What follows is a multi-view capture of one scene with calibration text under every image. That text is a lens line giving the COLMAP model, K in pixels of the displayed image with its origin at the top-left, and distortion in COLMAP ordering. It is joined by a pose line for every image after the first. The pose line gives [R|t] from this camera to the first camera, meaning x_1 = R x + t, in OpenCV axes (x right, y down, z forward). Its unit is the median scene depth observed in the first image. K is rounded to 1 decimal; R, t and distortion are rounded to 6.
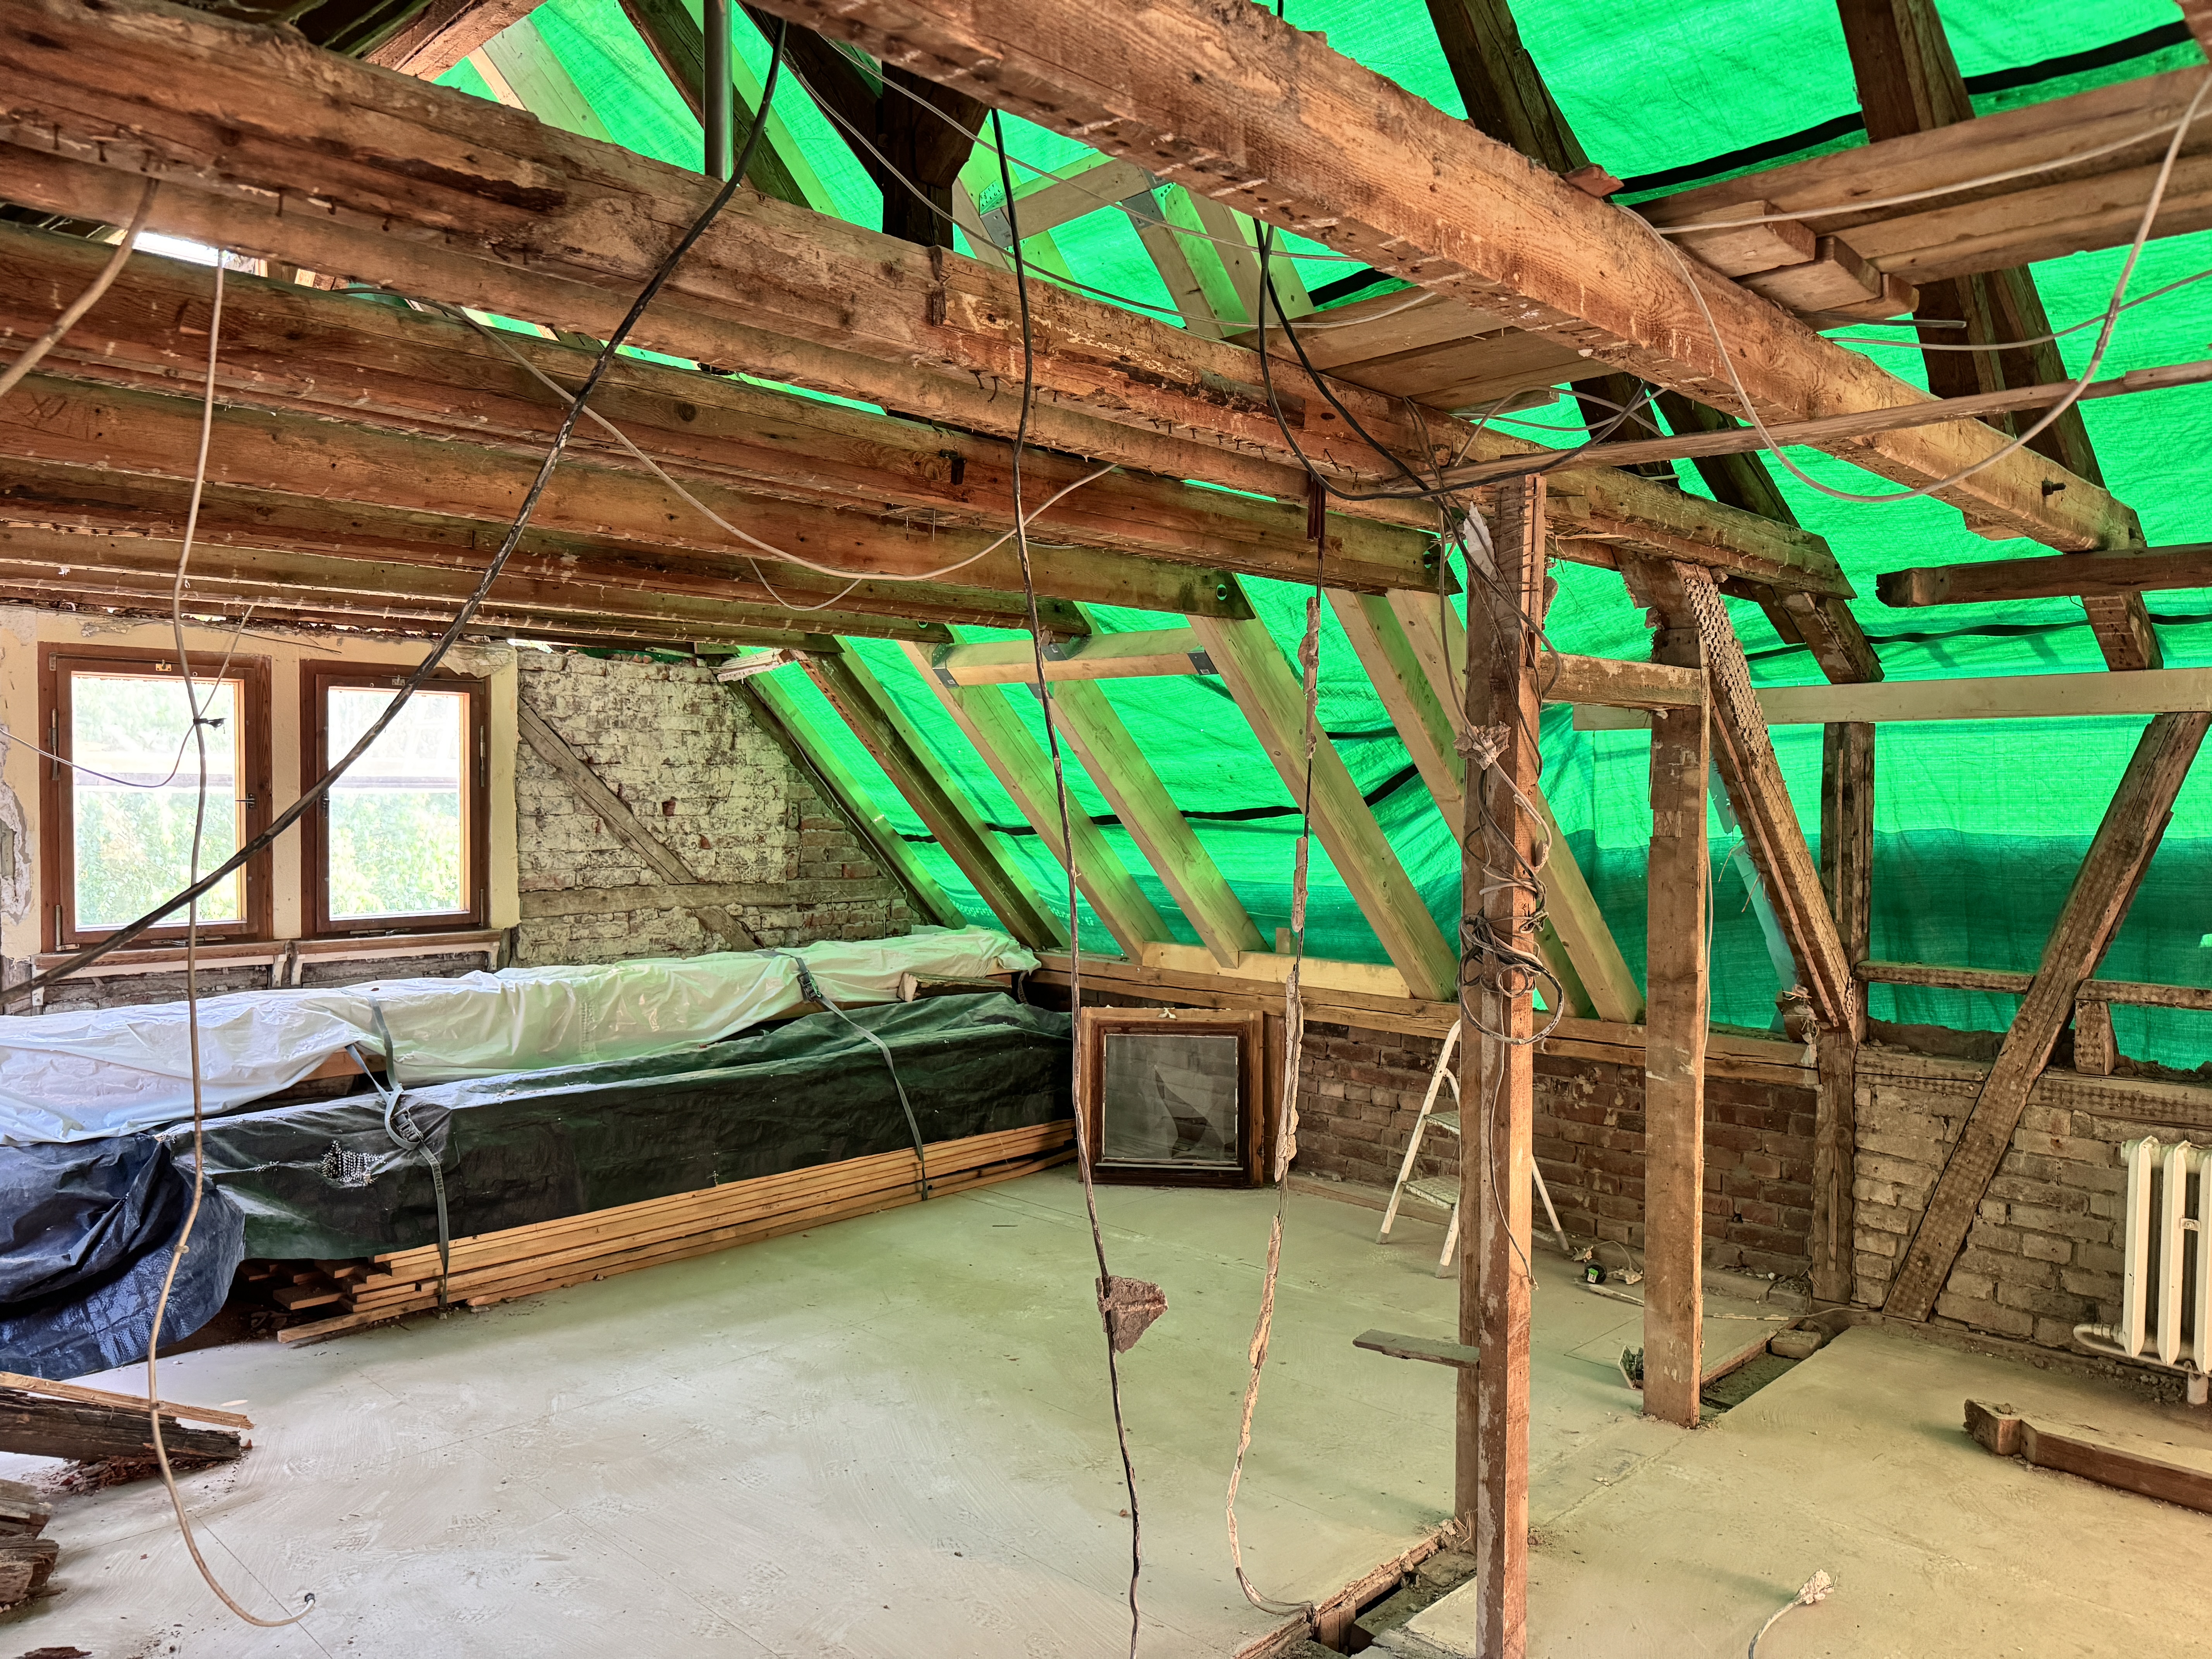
lens RADIAL K [[1557.9, 0, 1104.5], [0, 1557.9, 841.8], [0, 0, 1]] dist [0.072495, -0.044069]
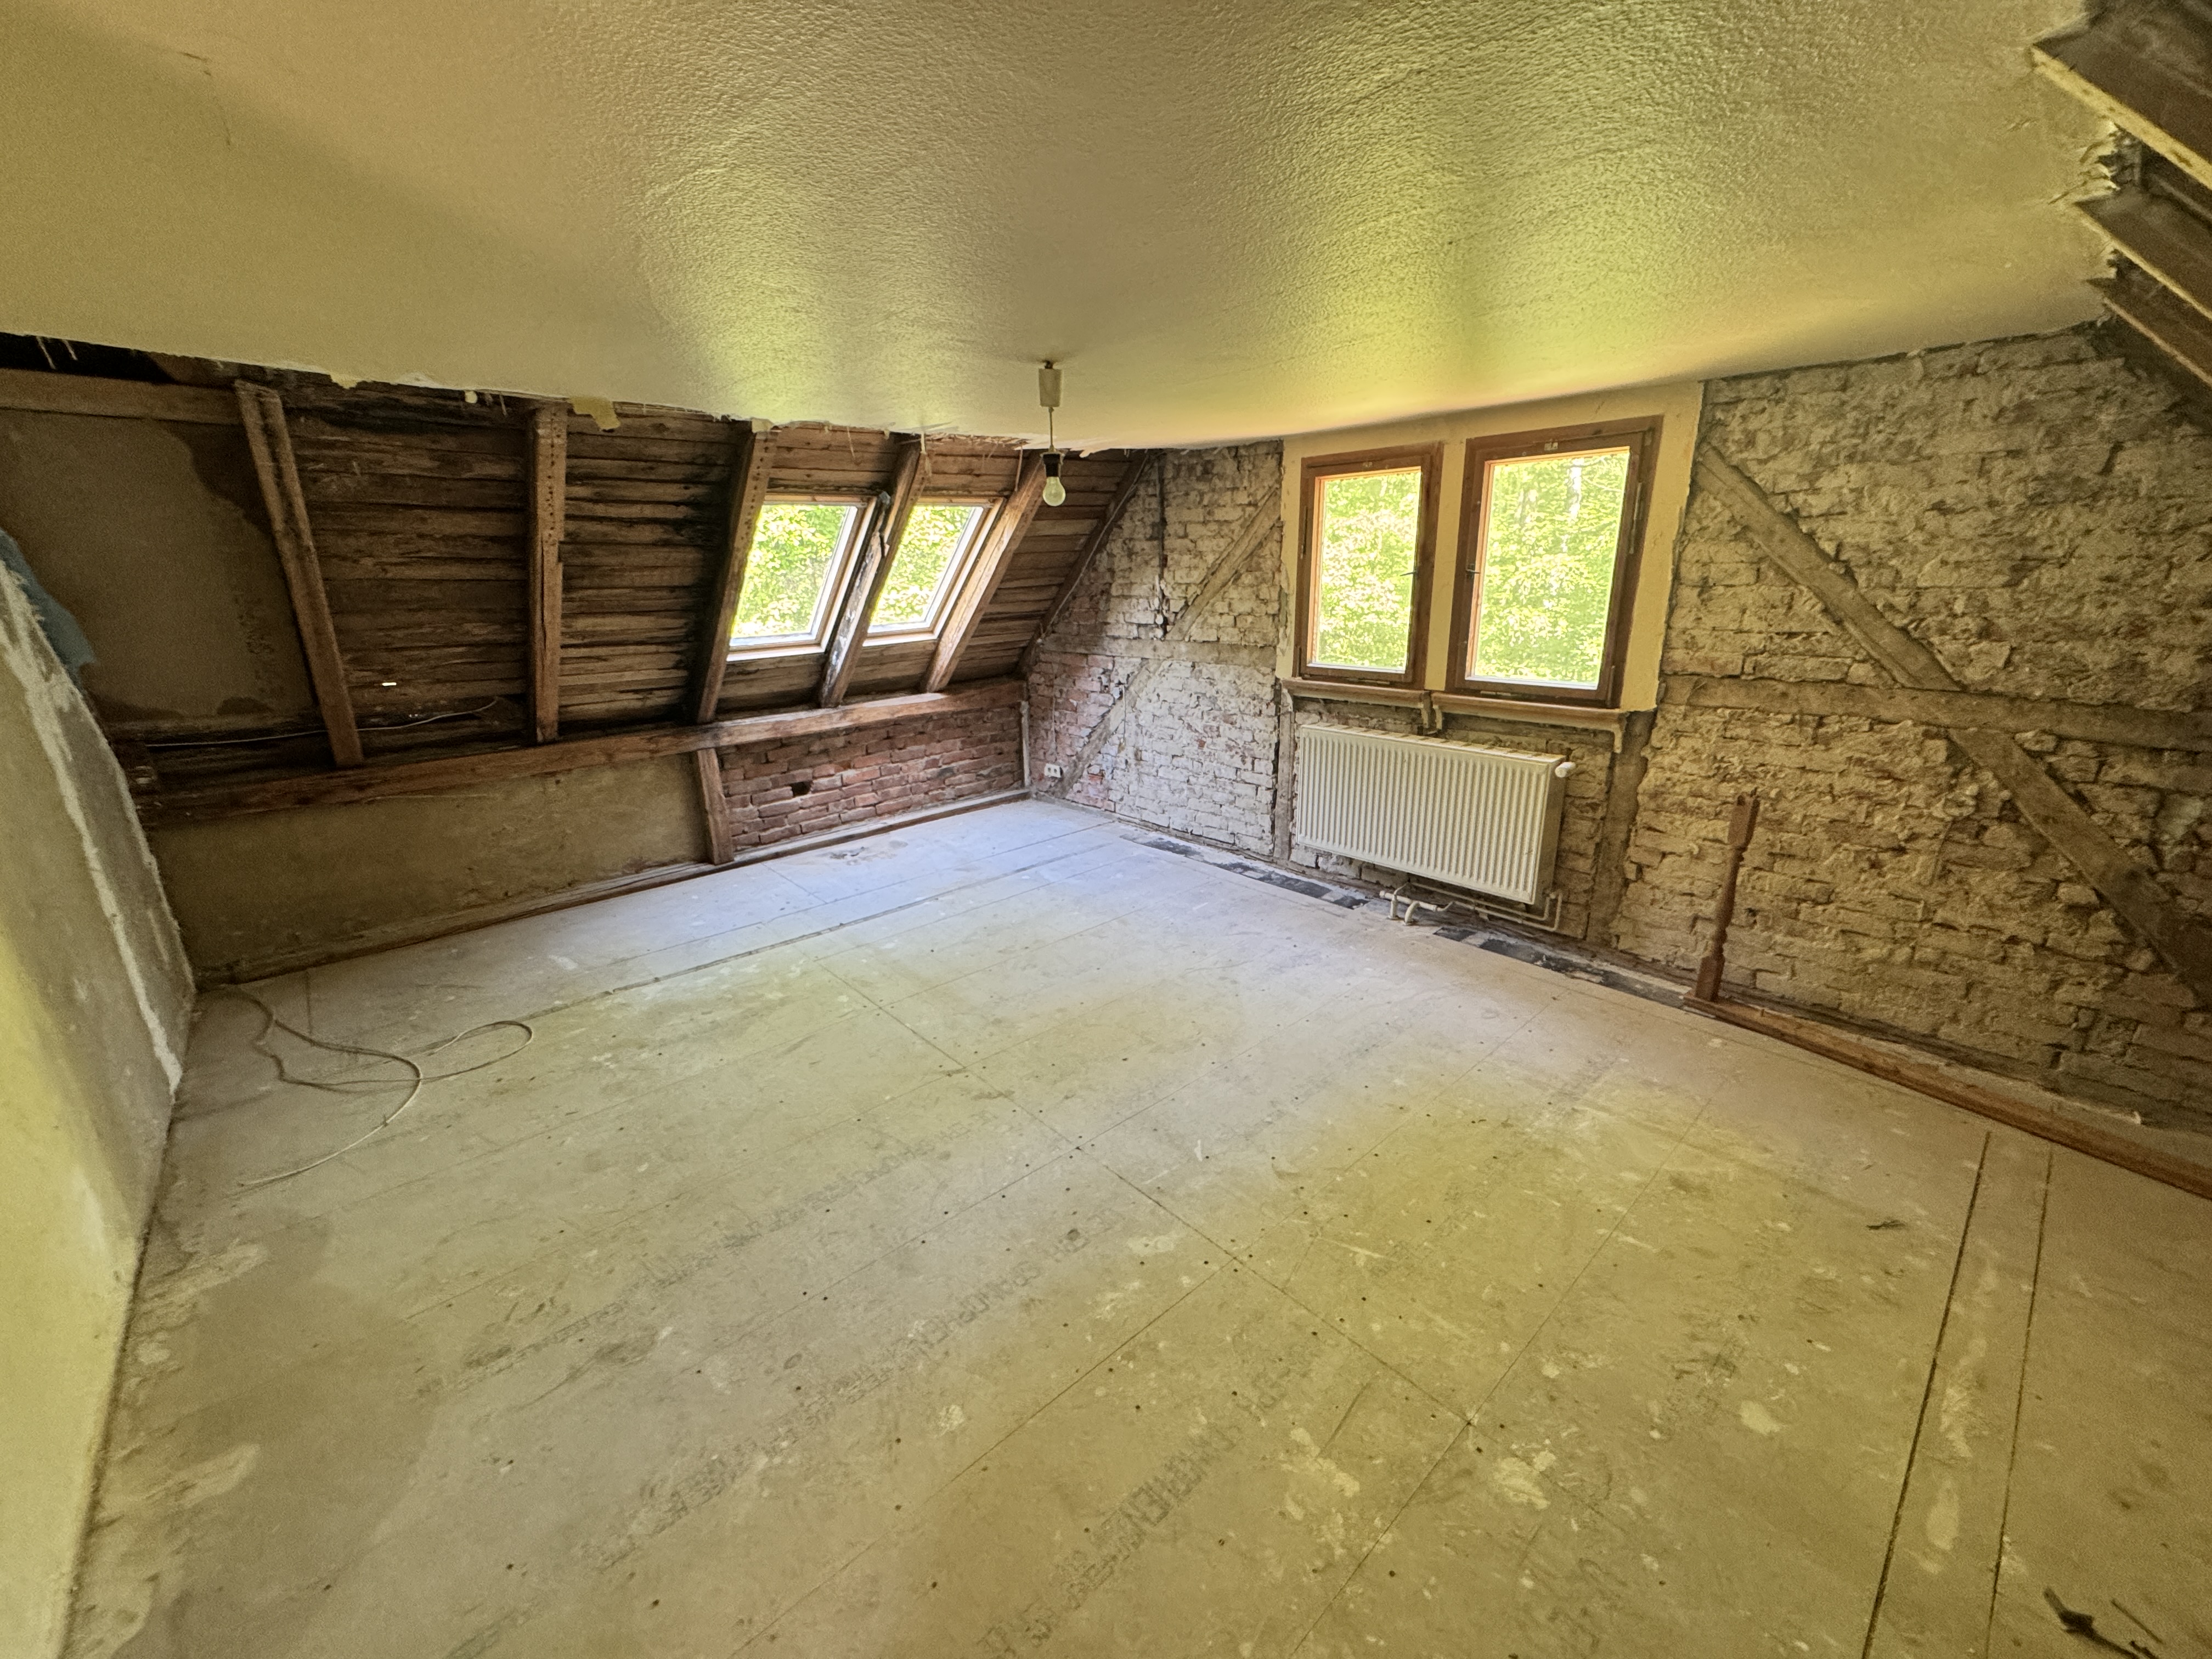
lens RADIAL K [[885.1, 0, 1105.2], [0, 885.1, 830.6], [0, 0, 1]] dist [-0.001268, -0.000137]
pose [[-0.068196, 0.274934, -0.959042, 0.156257], [-0.018559, 0.960764, 0.276747, -0.015425], [0.997499, 0.036671, -0.060417, 0.682626]]
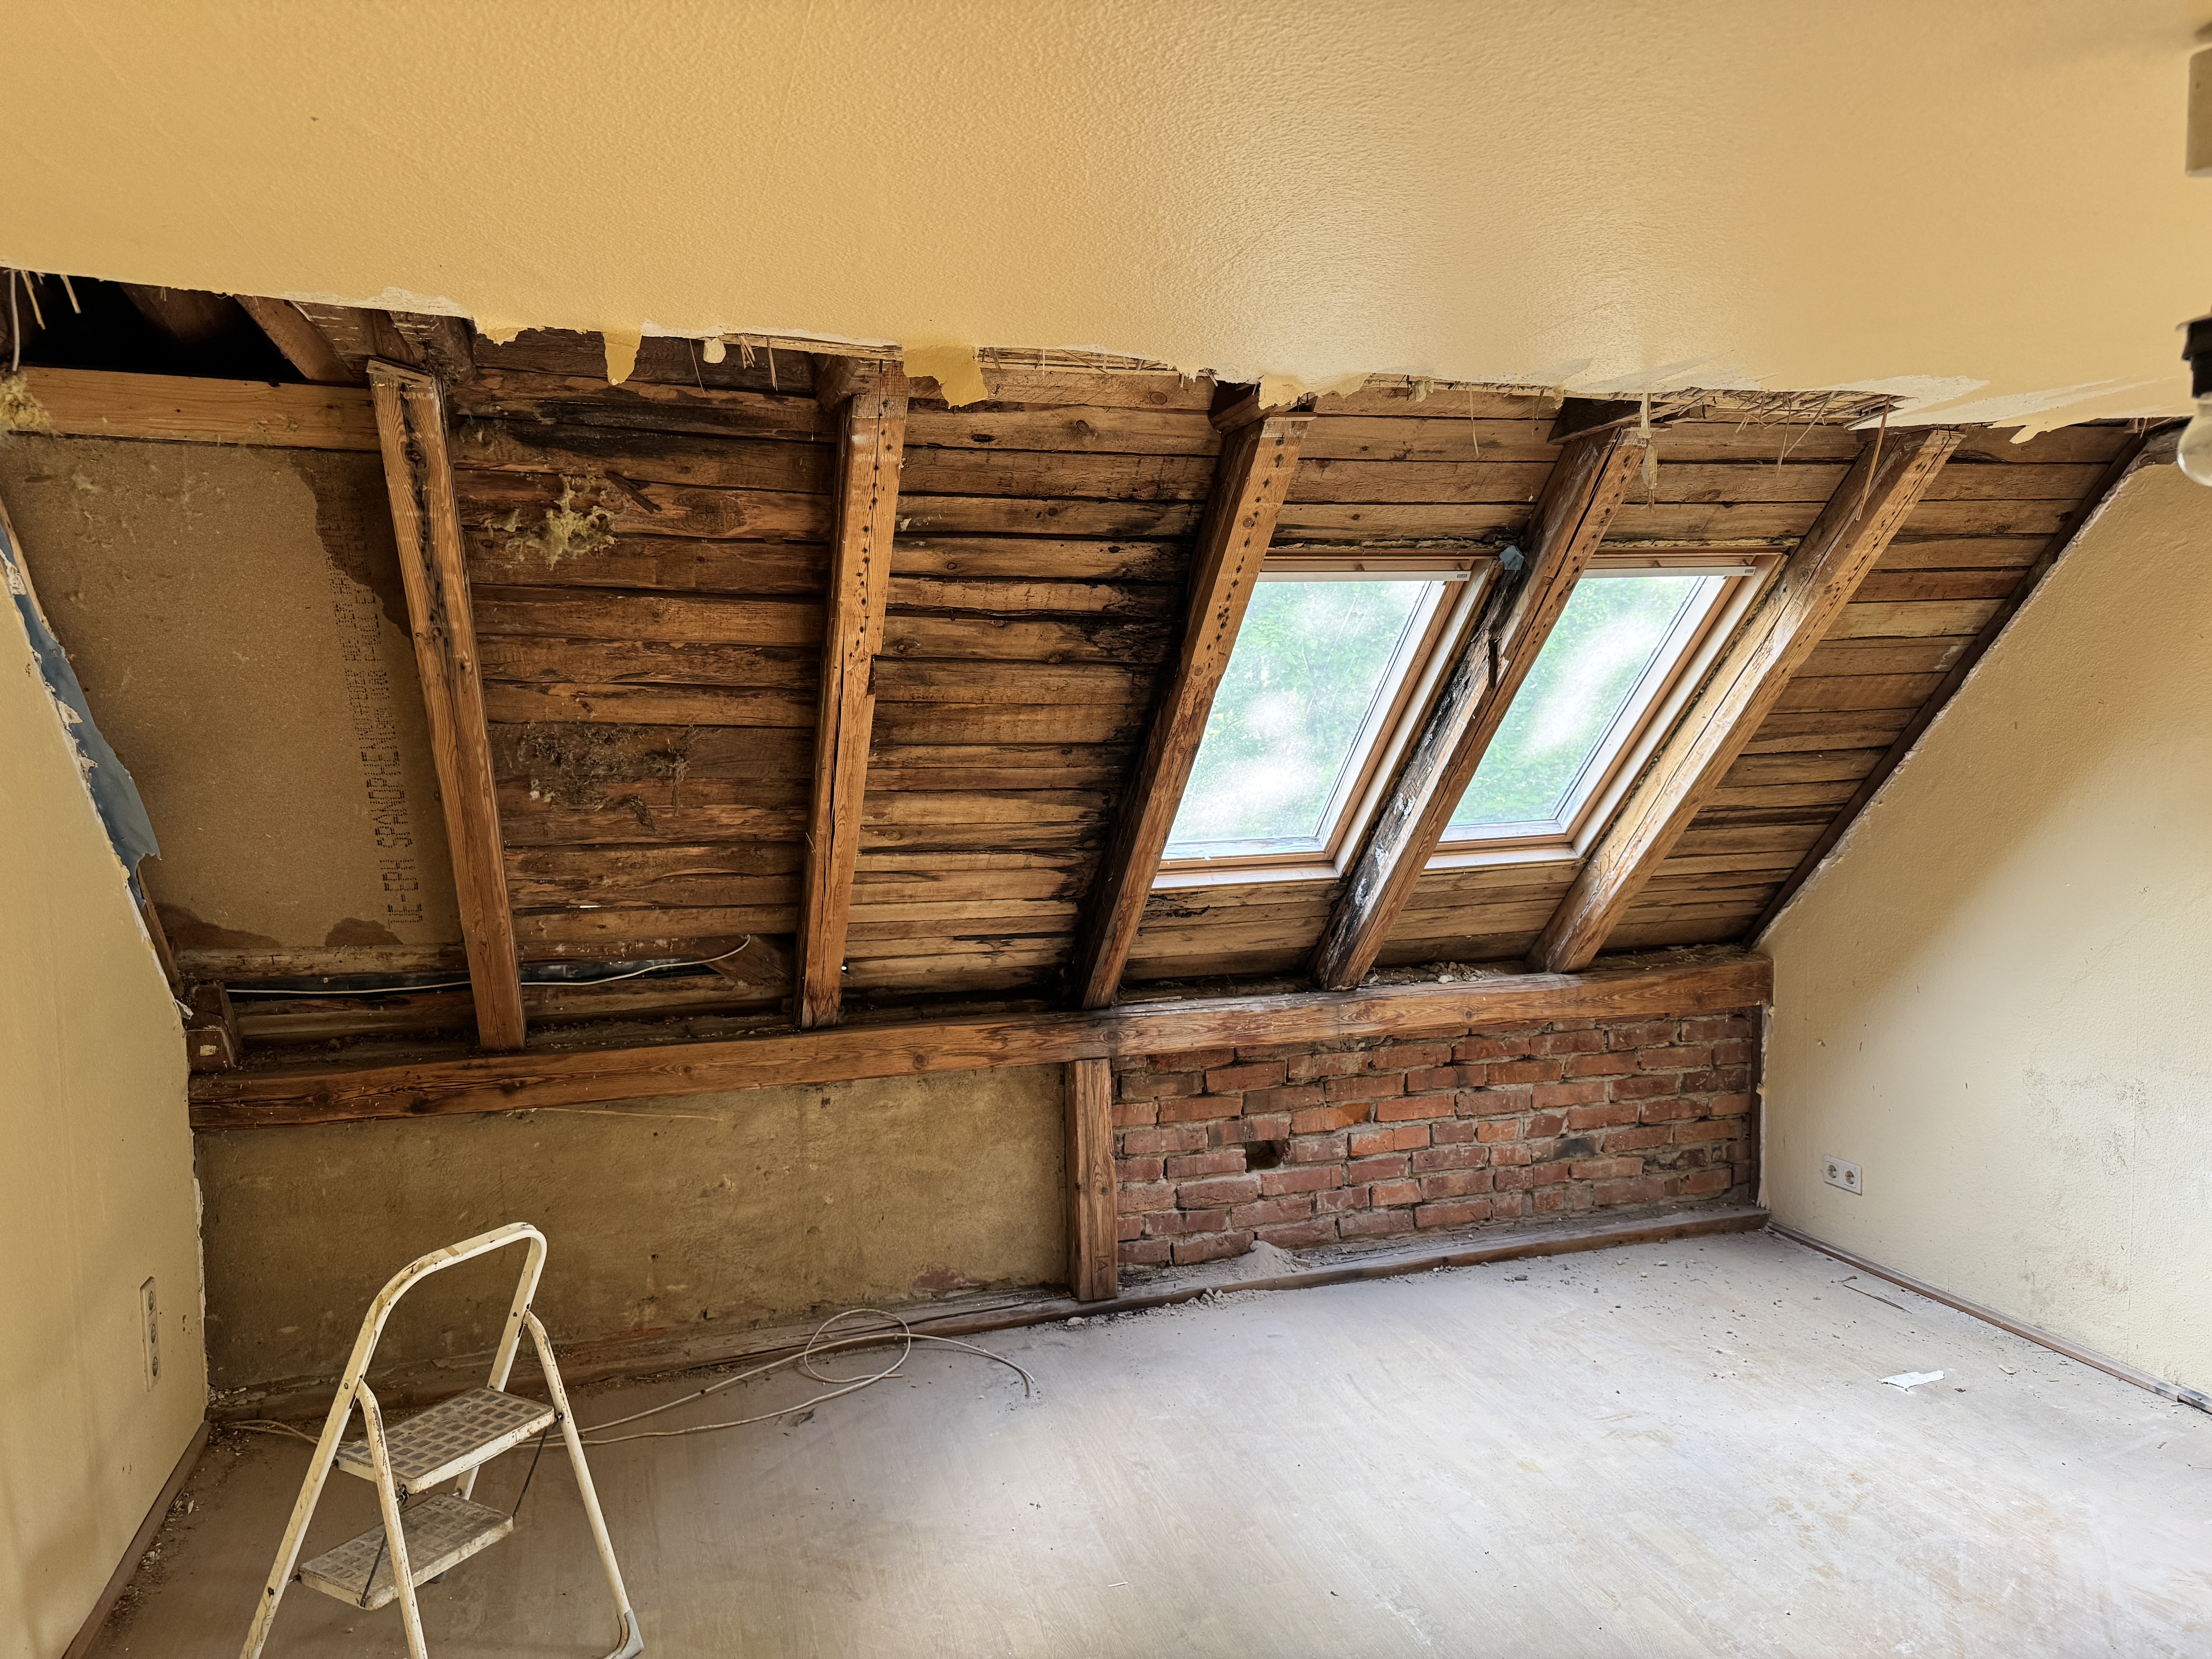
lens RADIAL K [[1557.9, 0, 1094.1], [0, 1557.9, 843.5], [0, 0, 1]] dist [0.072495, -0.044069]
pose [[-0.489320, 0.057804, -0.870186, 0.012150], [-0.023977, 0.996532, 0.079679, -0.011229], [0.871775, 0.059853, -0.486237, 0.614237]]
